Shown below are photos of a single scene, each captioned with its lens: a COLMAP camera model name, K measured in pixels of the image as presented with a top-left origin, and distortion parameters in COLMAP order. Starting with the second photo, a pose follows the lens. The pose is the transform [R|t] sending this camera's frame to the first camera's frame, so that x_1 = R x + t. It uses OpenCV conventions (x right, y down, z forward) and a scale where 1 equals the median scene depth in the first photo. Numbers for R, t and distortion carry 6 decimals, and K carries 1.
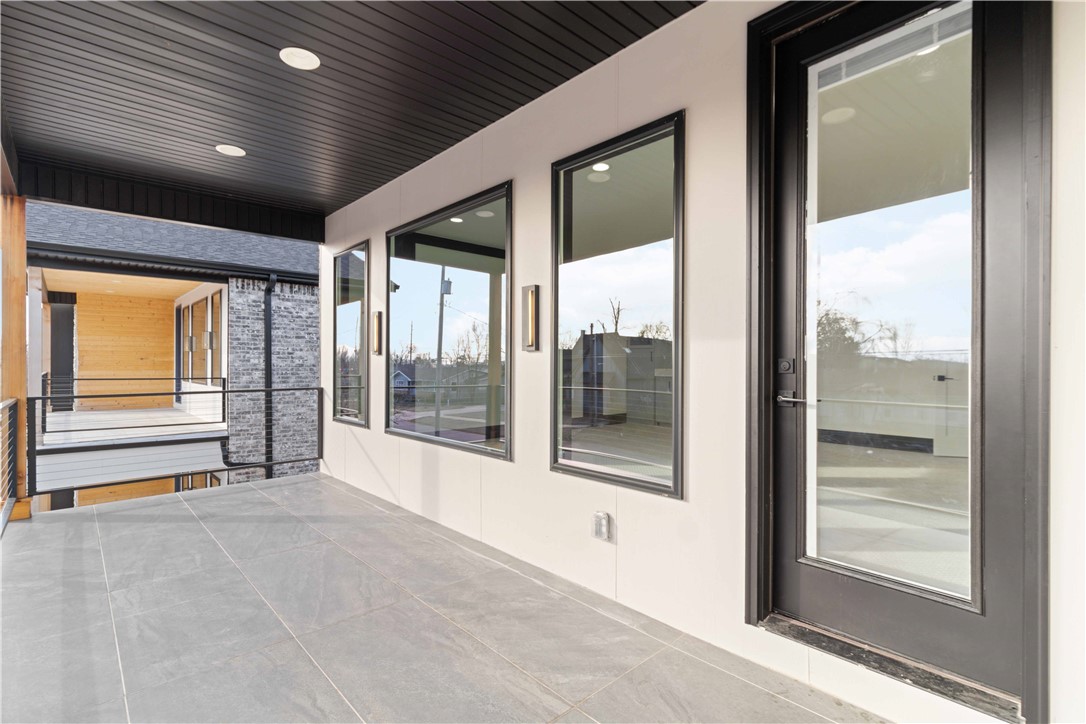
lens RADIAL K [[514.3, 0, 546.0], [0, 514.3, 367.8], [0, 0, 1]] dist [0.001105, 0.001419]
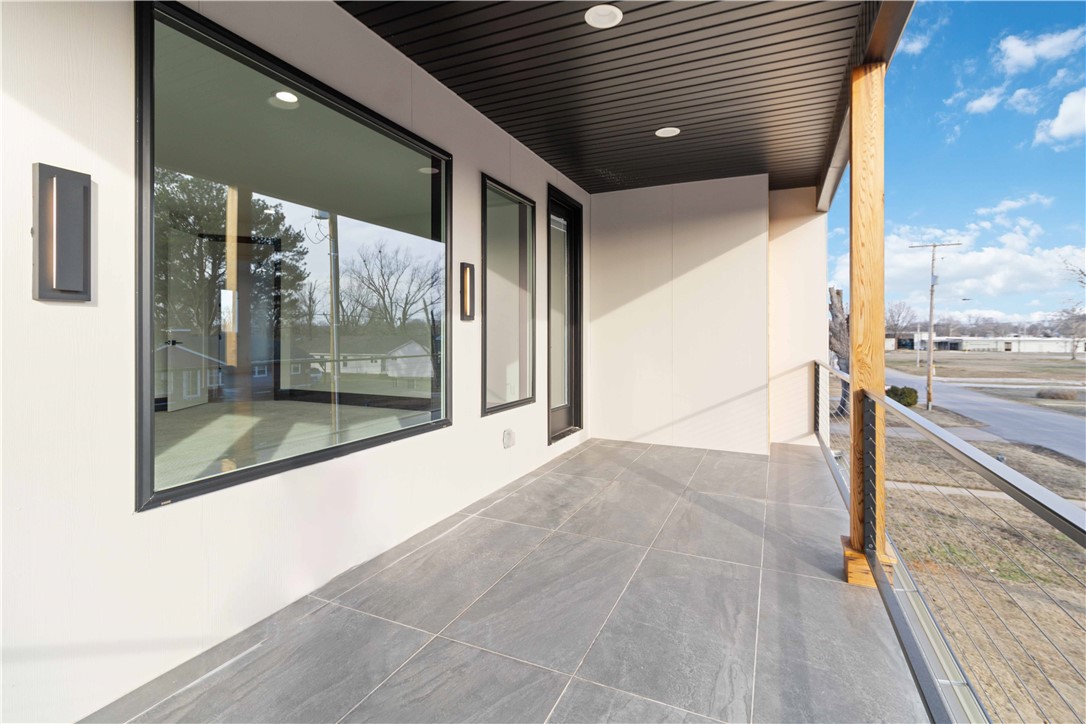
lens RADIAL K [[514.3, 0, 551.4], [0, 514.3, 329.5], [0, 0, 1]] dist [0.001105, 0.001419]
pose [[-0.400731, 0.006392, 0.916173, -1.278076], [0.004612, 0.999977, -0.004959, -0.006970], [-0.916184, 0.002238, -0.400751, 1.420413]]
